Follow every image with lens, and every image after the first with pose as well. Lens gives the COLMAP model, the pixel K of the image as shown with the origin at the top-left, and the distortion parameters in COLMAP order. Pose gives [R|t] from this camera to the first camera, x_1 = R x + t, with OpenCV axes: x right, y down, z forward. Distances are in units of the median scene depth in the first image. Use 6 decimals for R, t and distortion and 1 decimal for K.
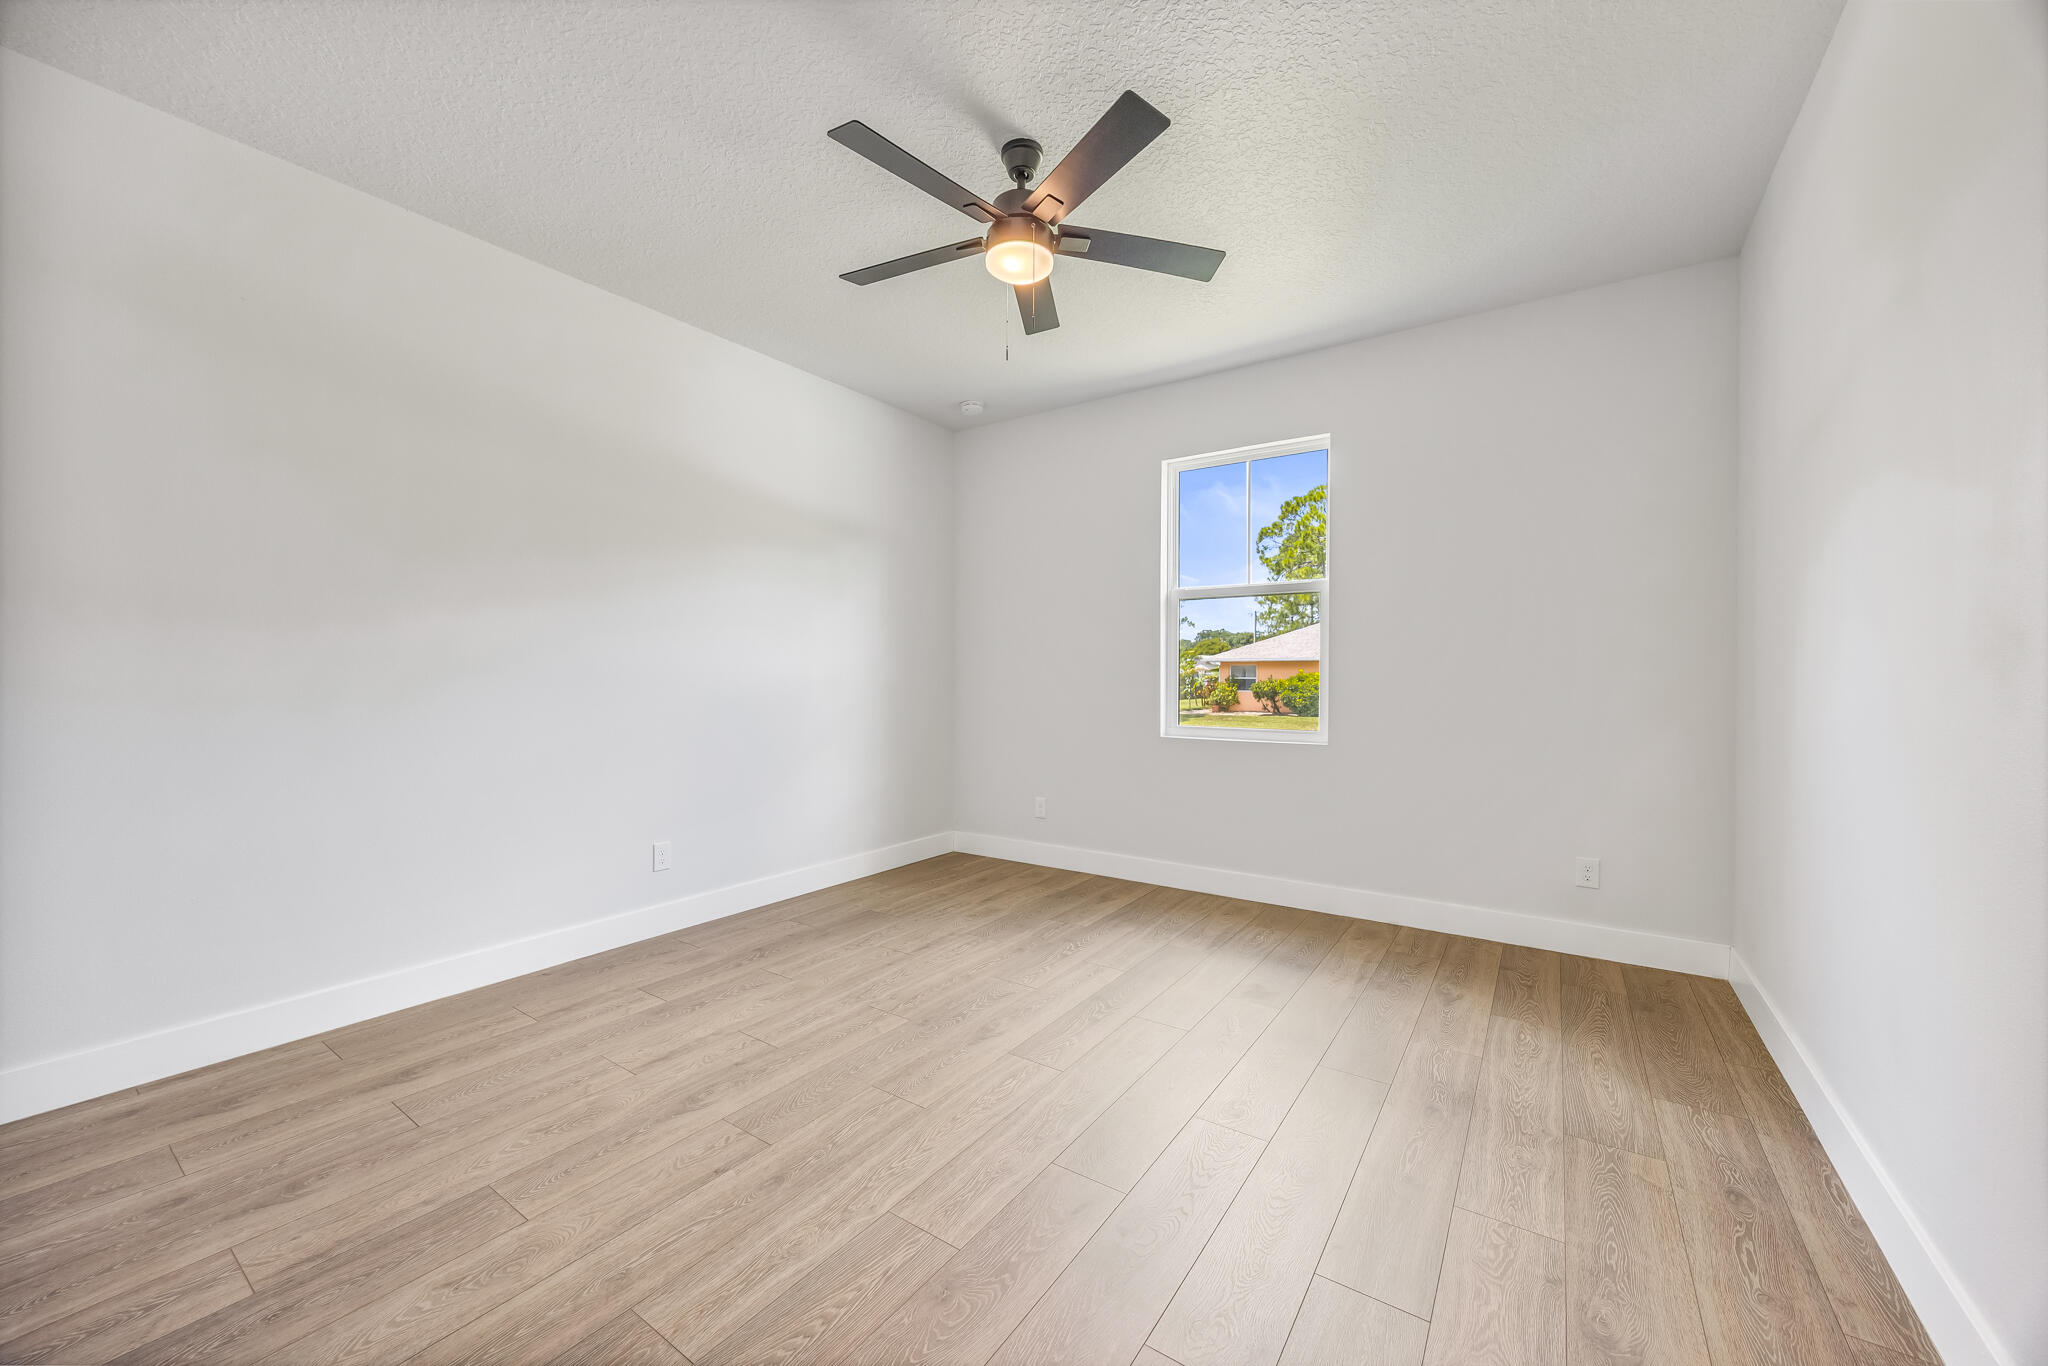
lens RADIAL K [[802.5, 0, 1017.0], [0, 802.5, 678.9], [0, 0, 1]] dist [0.001190, 0.000123]
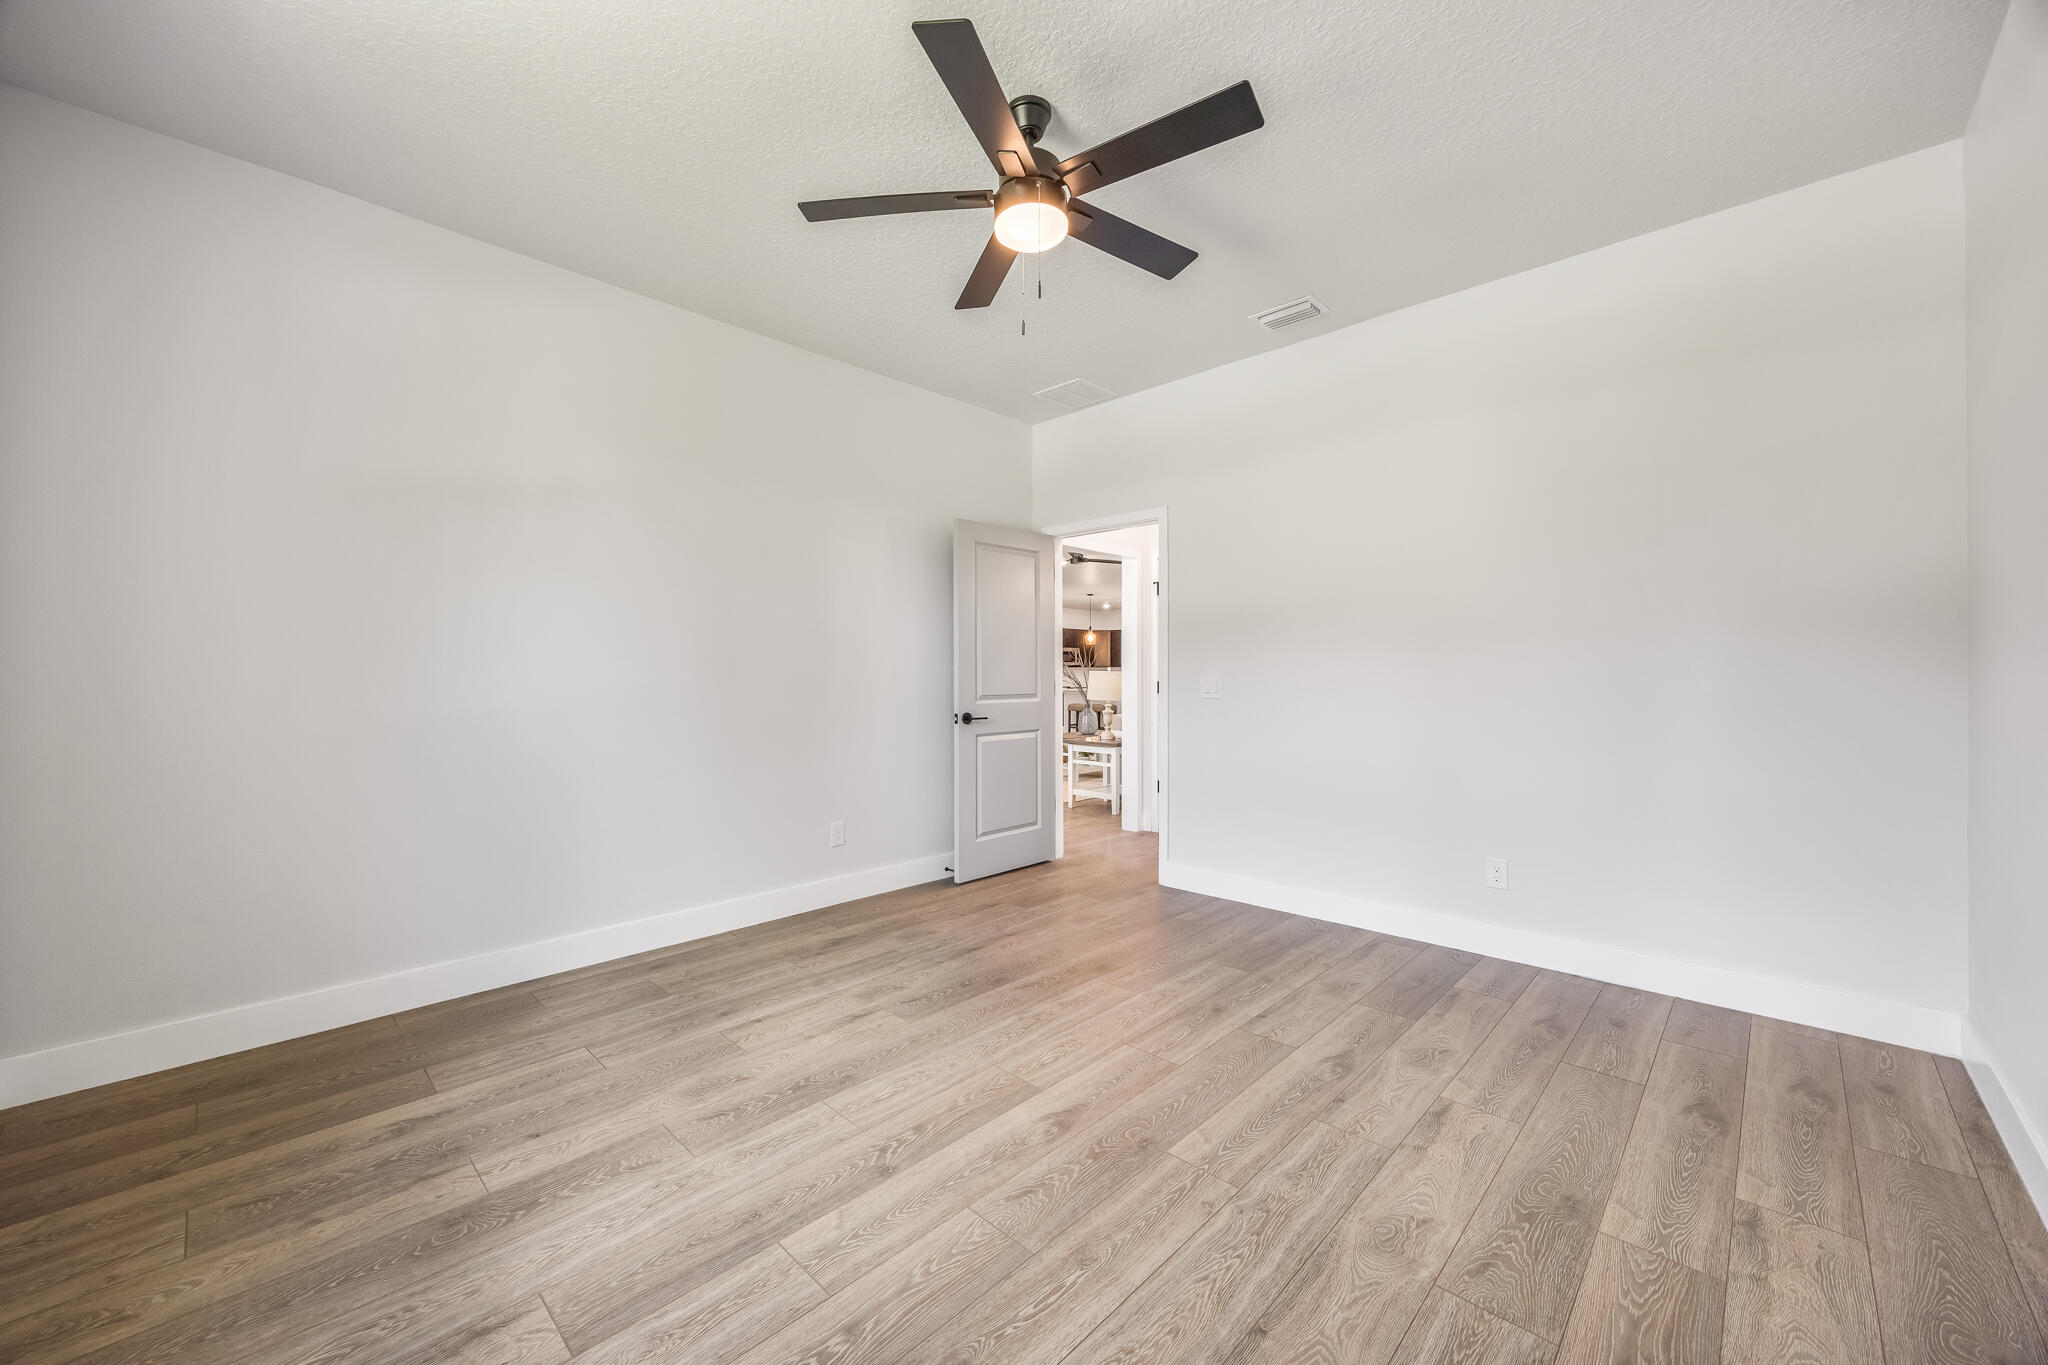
lens RADIAL K [[802.5, 0, 1017.0], [0, 802.5, 678.4], [0, 0, 1]] dist [0.001190, 0.000123]
pose [[-0.986507, -0.002065, 0.163704, -0.128980], [-0.000403, 0.999948, 0.010182, -0.009131], [-0.163717, 0.009979, -0.986457, 1.881042]]
